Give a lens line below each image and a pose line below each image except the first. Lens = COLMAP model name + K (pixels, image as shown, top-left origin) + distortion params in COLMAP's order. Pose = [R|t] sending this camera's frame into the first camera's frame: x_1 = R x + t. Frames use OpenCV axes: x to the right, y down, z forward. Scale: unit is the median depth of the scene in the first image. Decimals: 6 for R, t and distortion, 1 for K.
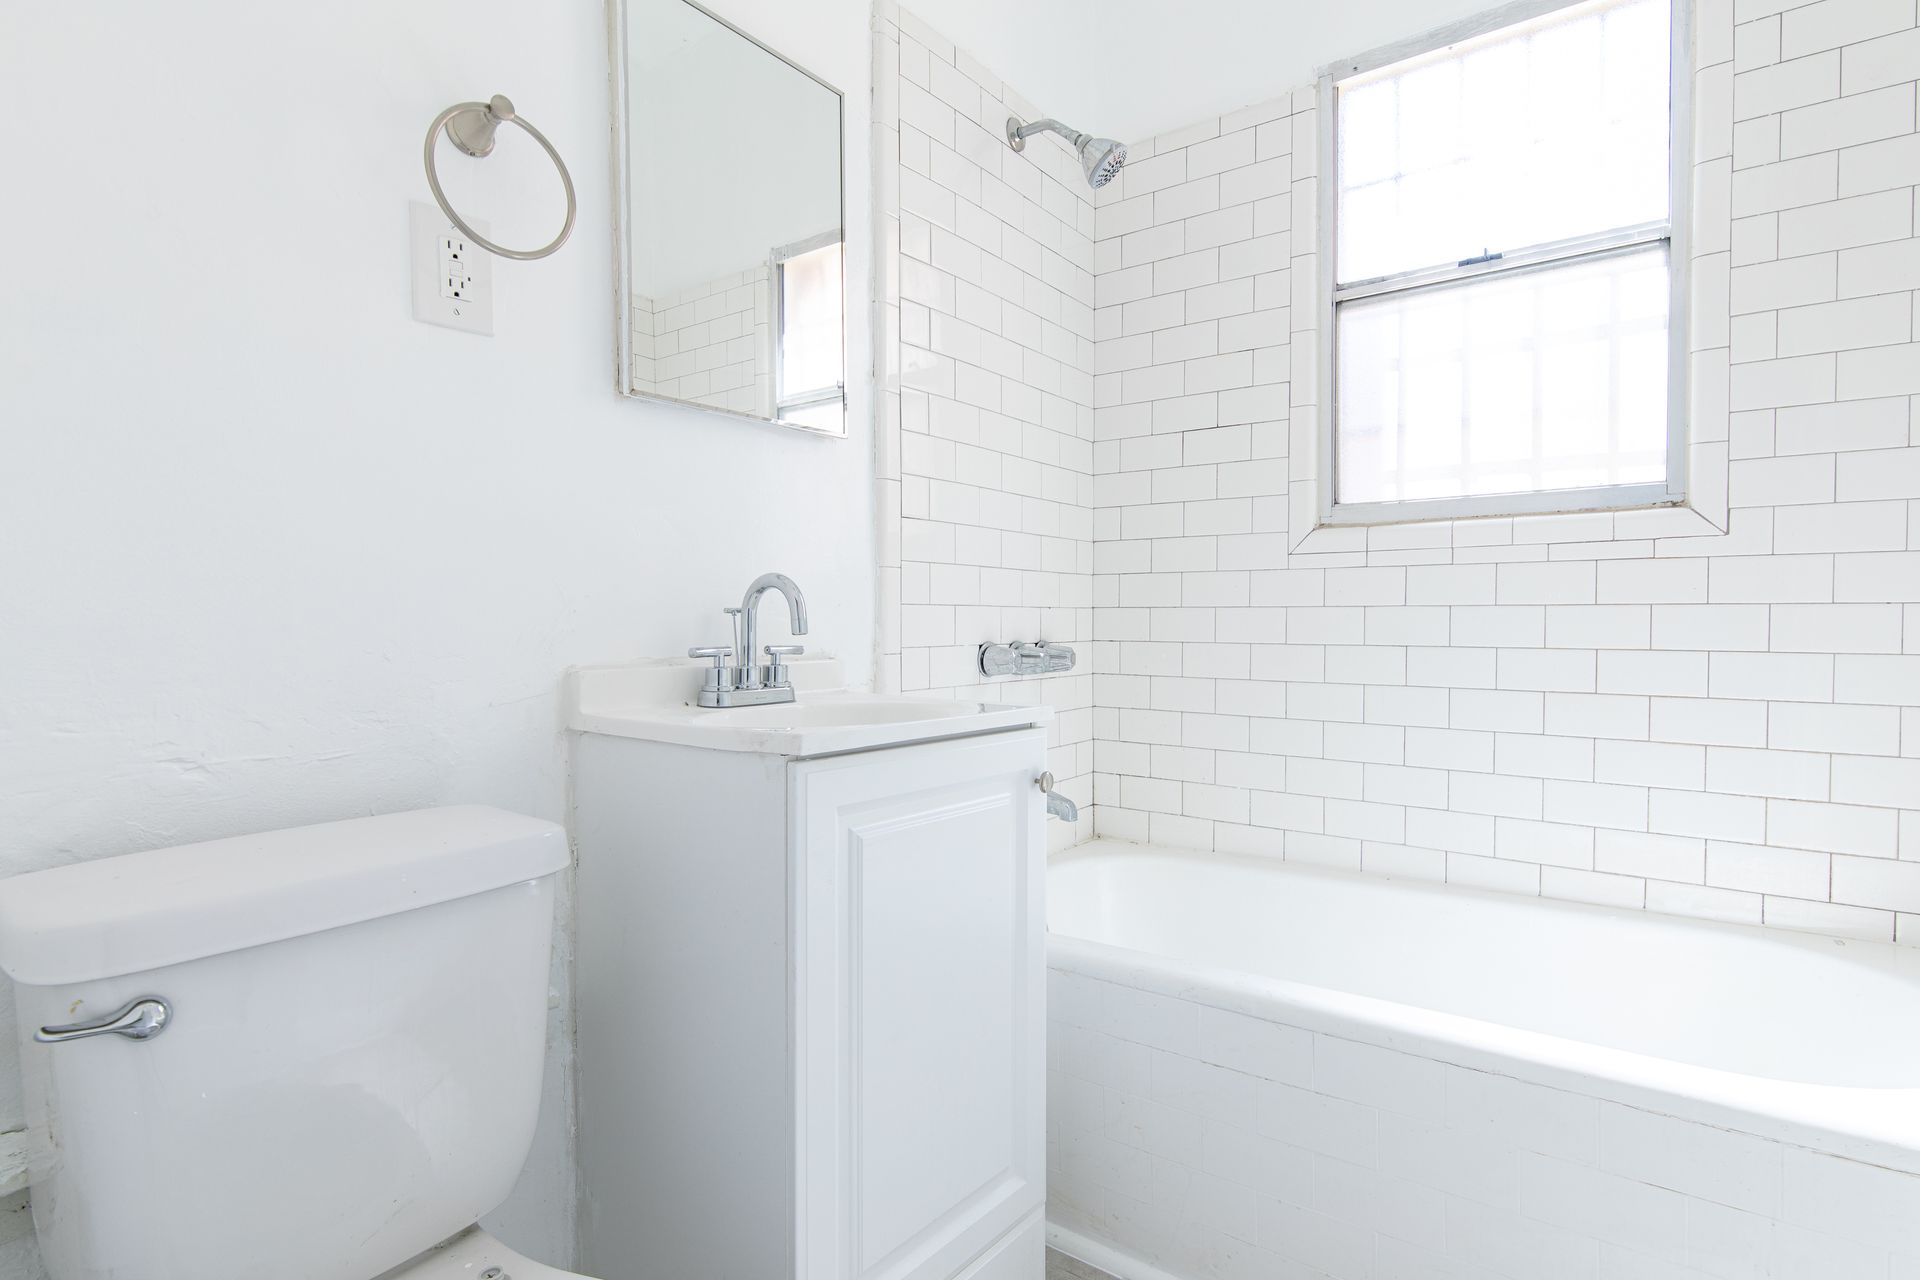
lens RADIAL K [[978.4, 0, 952.9], [0, 978.4, 630.4], [0, 0, 1]] dist [0.000742, -0.001258]
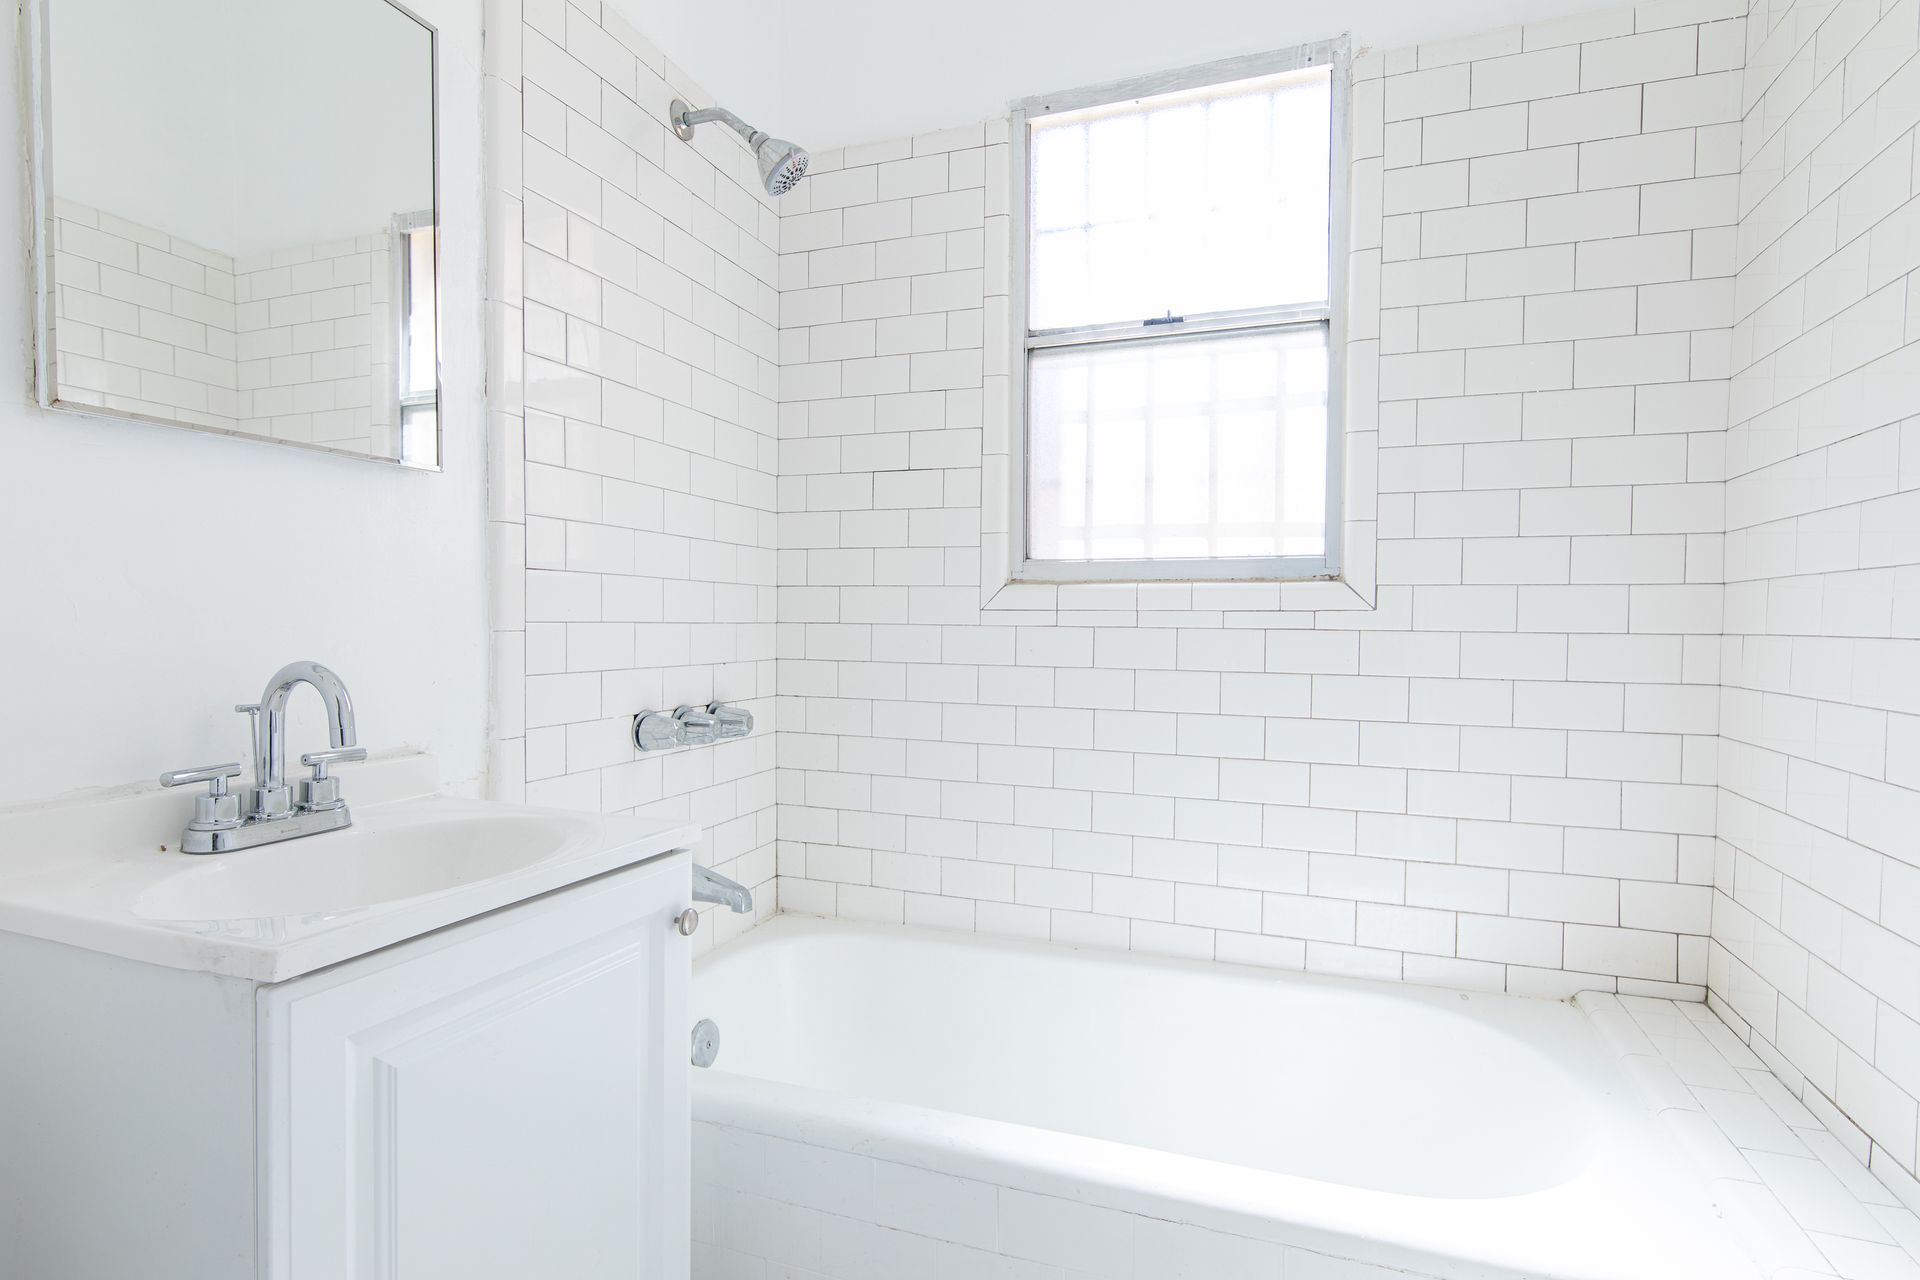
lens RADIAL K [[978.4, 0, 961.4], [0, 978.4, 642.7], [0, 0, 1]] dist [0.000742, -0.001258]
pose [[0.954861, 0.001434, 0.297049, 0.049835], [-0.002987, 0.999984, 0.004774, -0.057467], [-0.297038, -0.005446, 0.954850, 0.113770]]
